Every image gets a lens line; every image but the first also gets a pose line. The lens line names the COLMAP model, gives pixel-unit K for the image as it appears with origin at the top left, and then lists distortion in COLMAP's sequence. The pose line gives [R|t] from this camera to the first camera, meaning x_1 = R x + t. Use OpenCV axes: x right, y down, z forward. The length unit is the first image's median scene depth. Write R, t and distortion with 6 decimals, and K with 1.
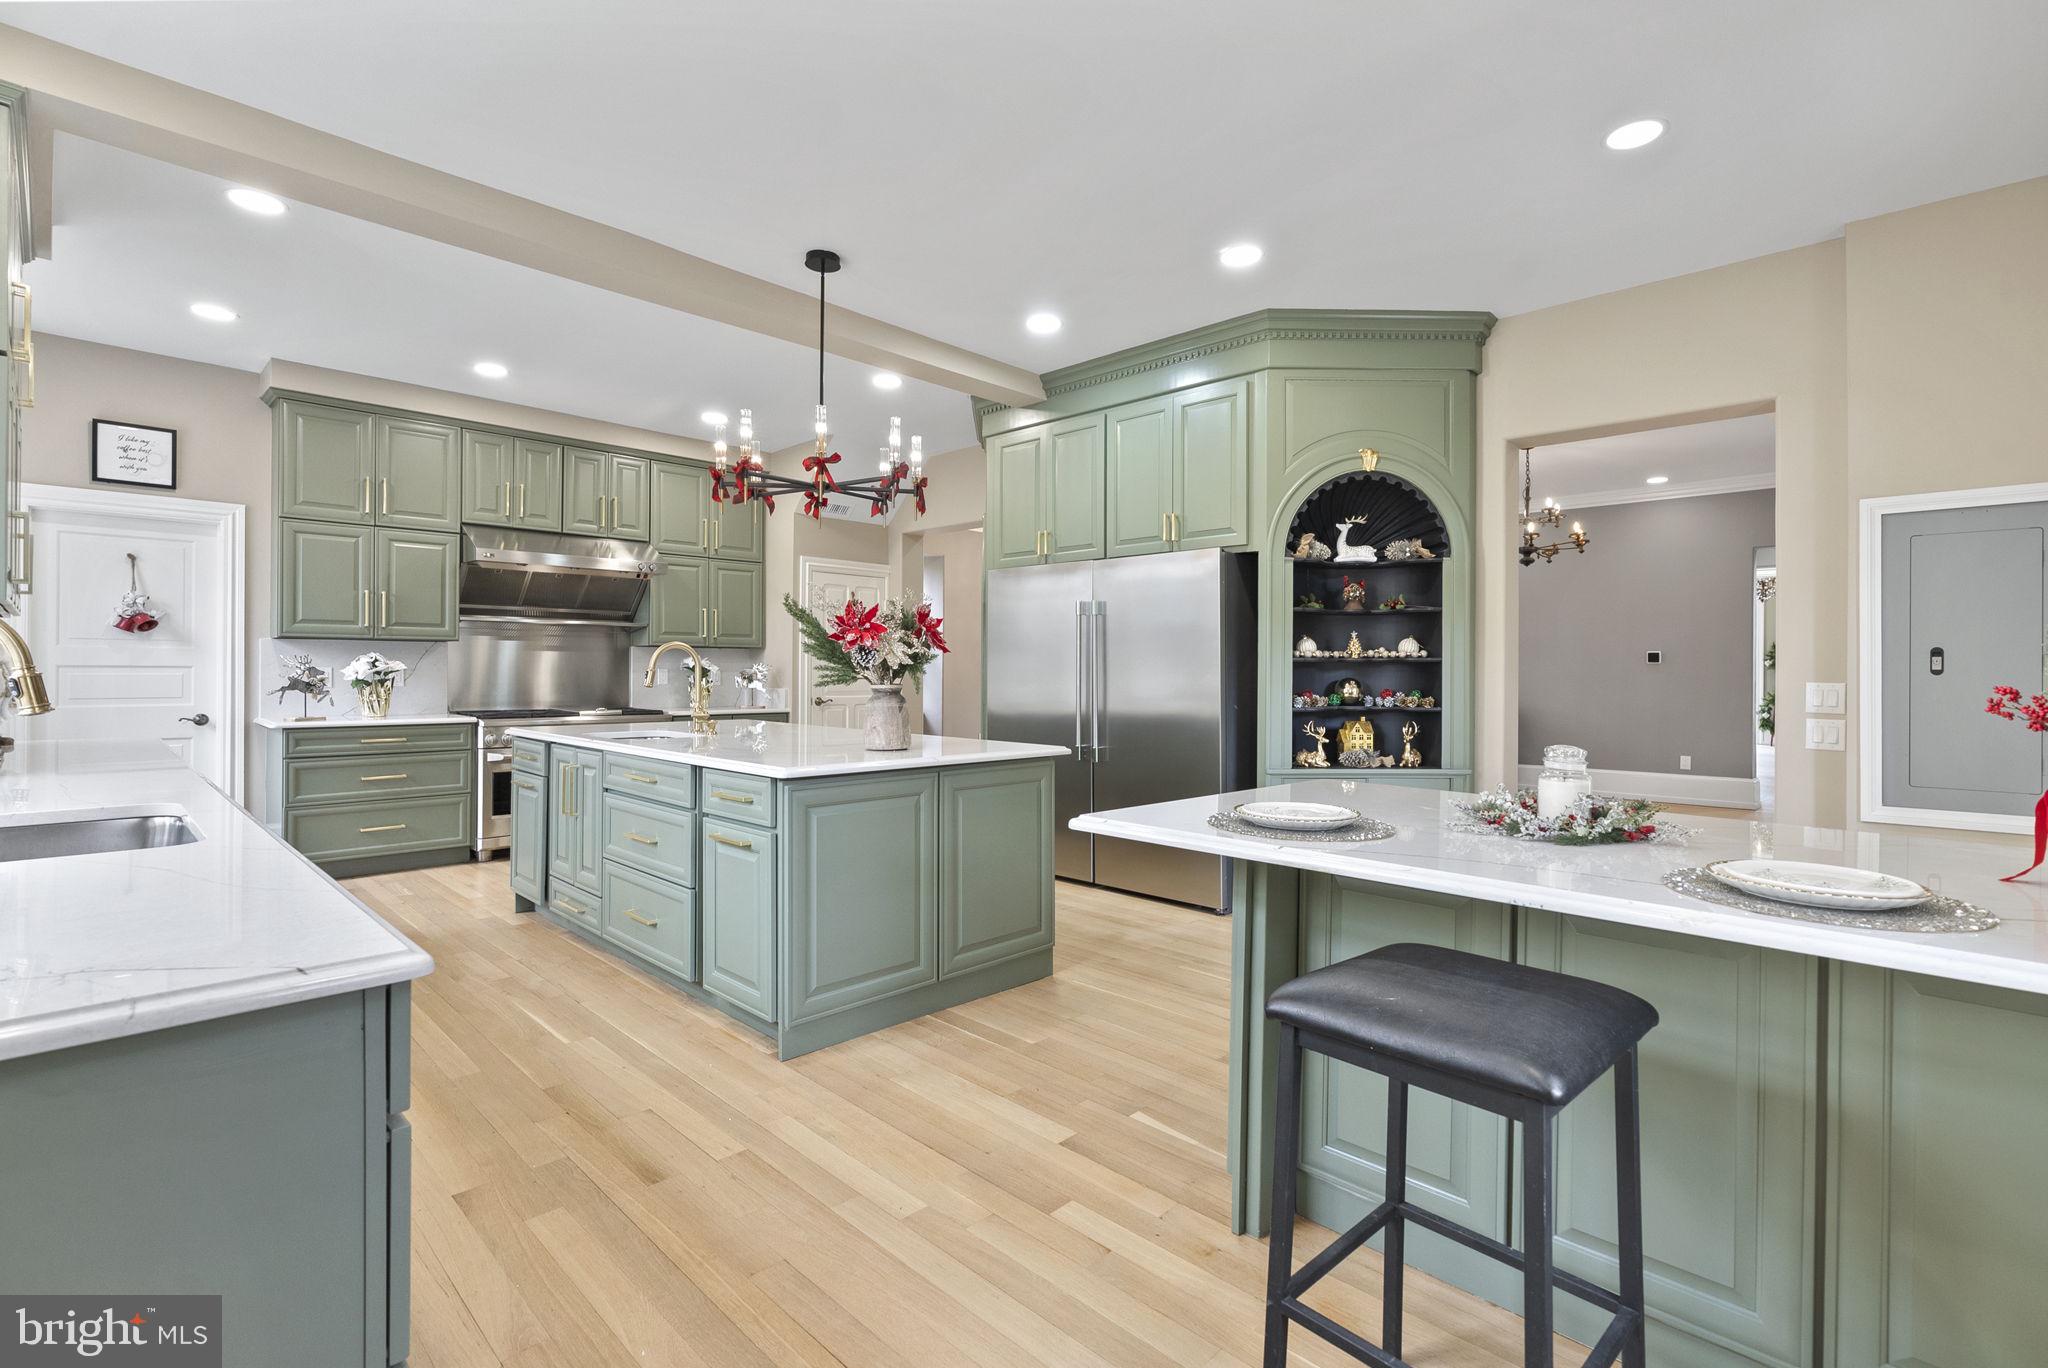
lens RADIAL K [[911.7, 0, 1024.5], [0, 911.7, 675.6], [0, 0, 1]] dist [0.000215, 0.000225]
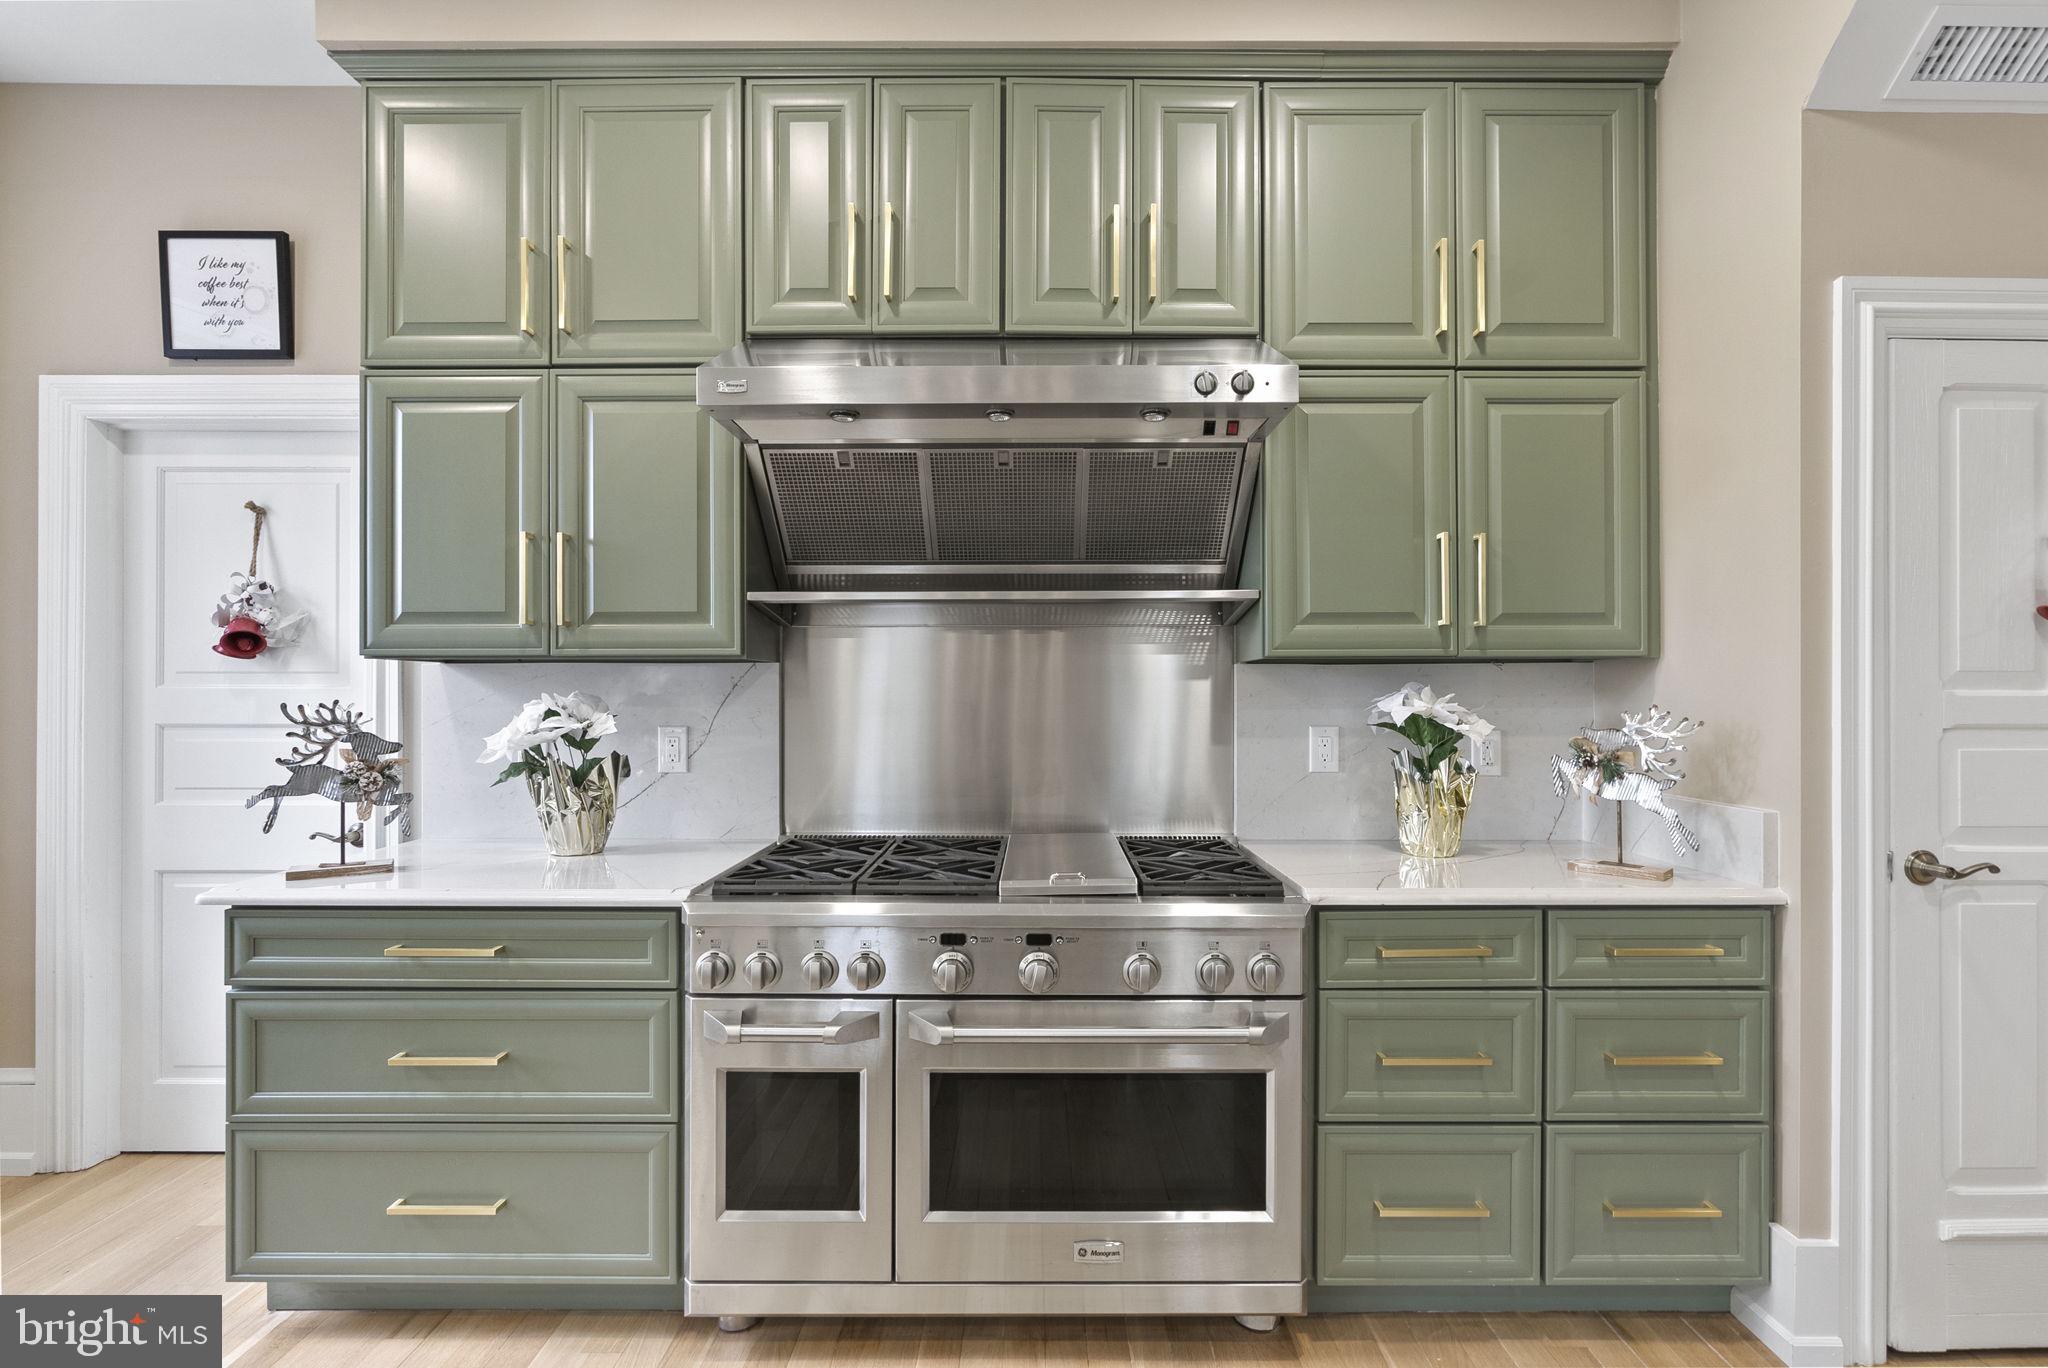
lens RADIAL K [[943.5, 0, 1037.2], [0, 943.5, 692.7], [0, 0, 1]] dist [-0.005735, 0.000639]
pose [[0.704101, -0.010736, -0.710019, -0.302847], [-0.000669, 0.999875, -0.015782, -0.020160], [0.710100, 0.011588, 0.704006, 0.927125]]
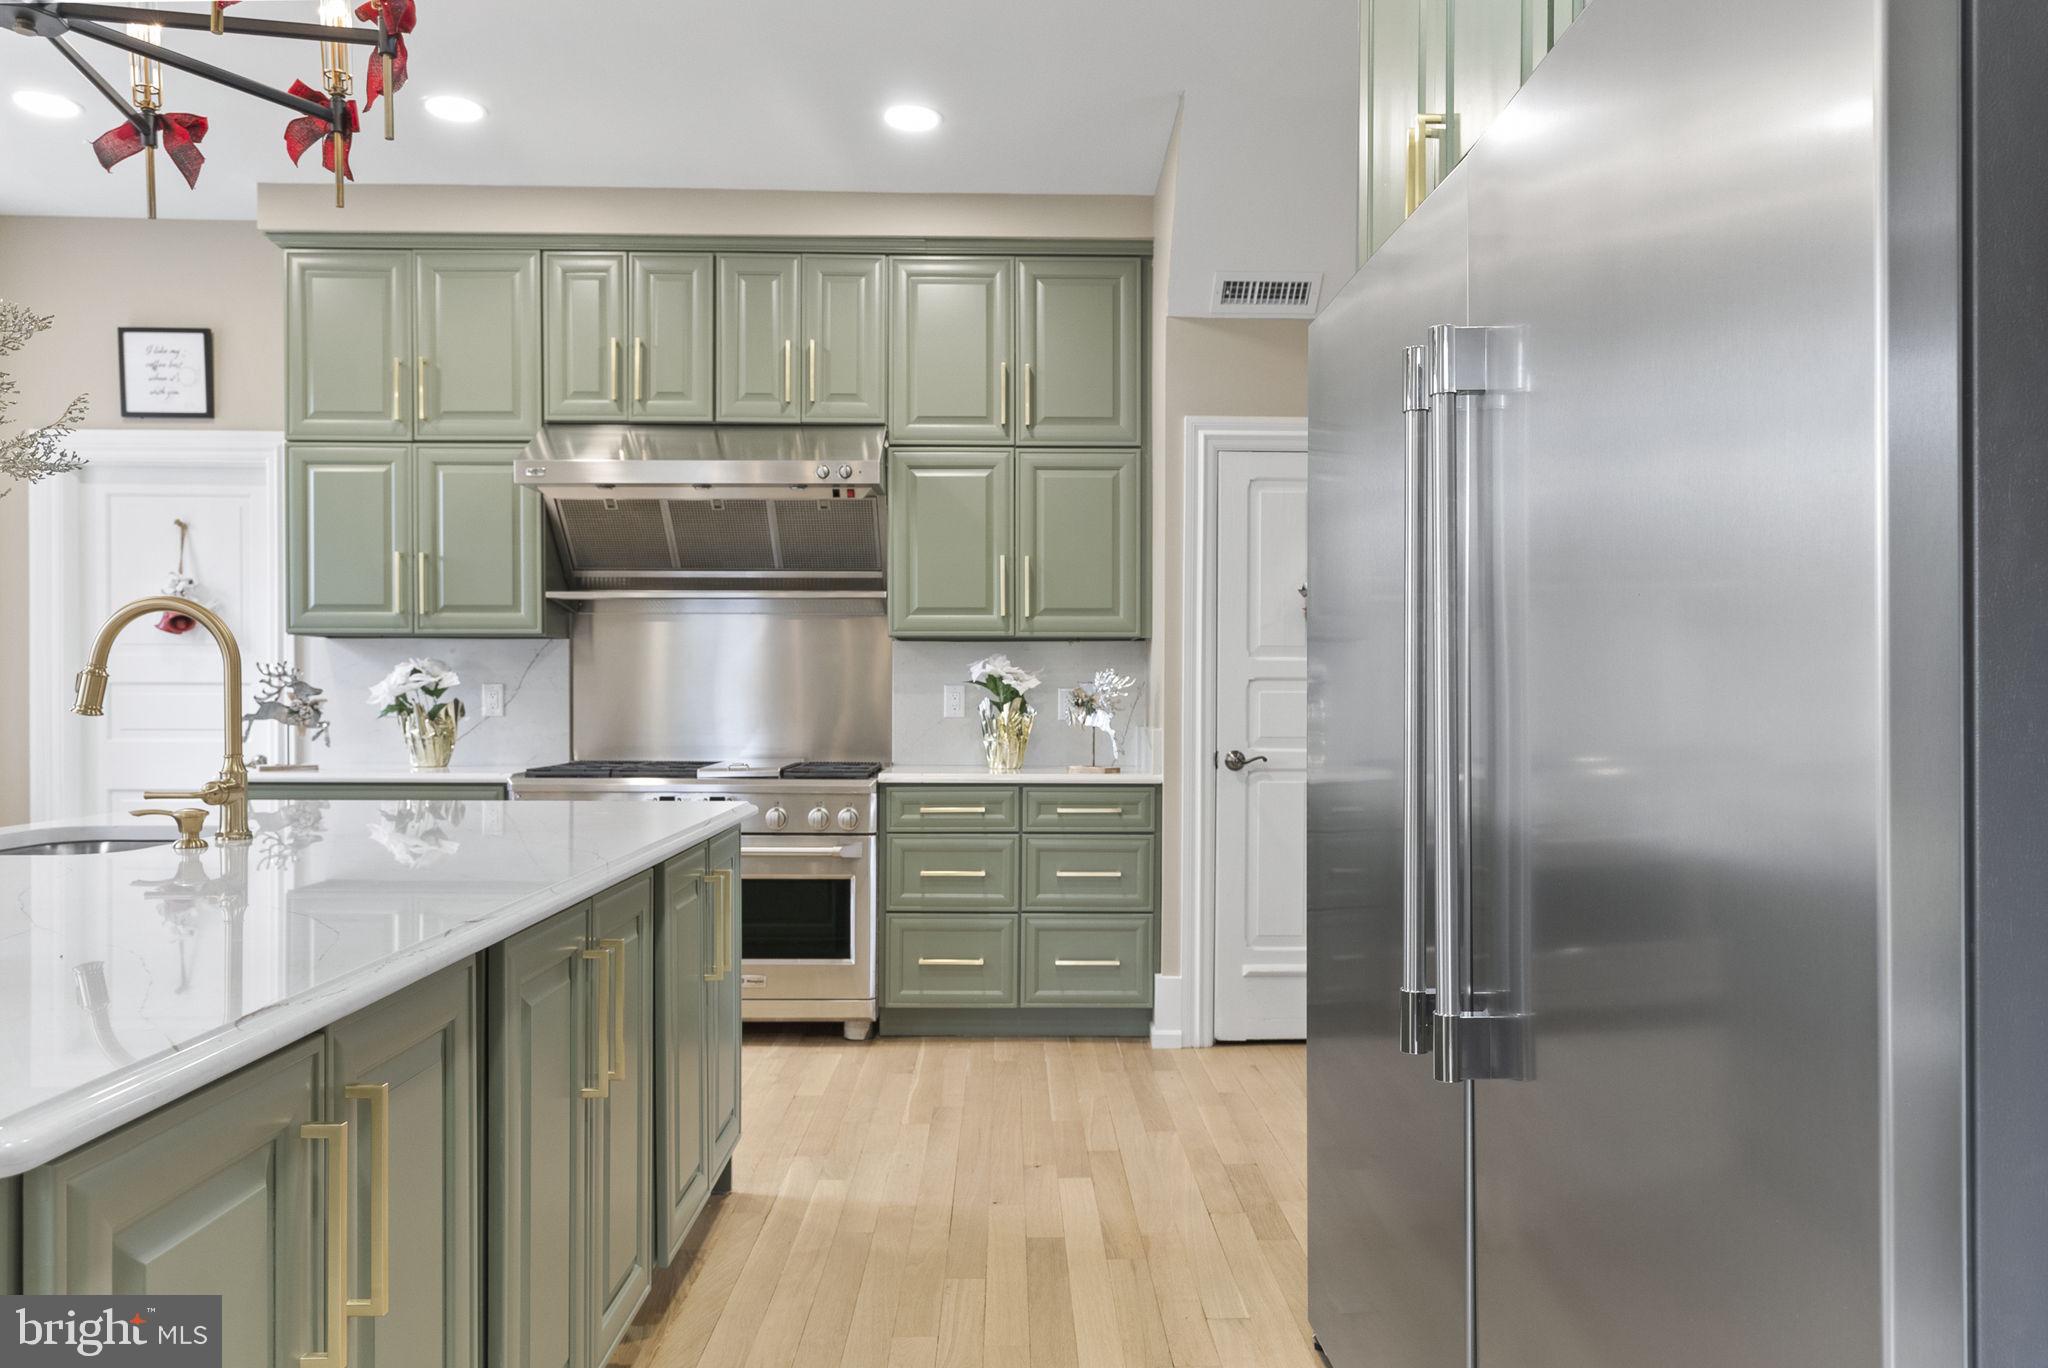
lens RADIAL K [[1423.8, 0, 1026.0], [0, 1423.8, 711.2], [0, 0, 1]] dist [0.009079, 0.003051]
pose [[0.720524, 0.001980, -0.693427, 0.222732], [-0.003296, 0.999994, -0.000570, 0.009105], [0.693422, 0.002697, 0.720527, 0.655317]]
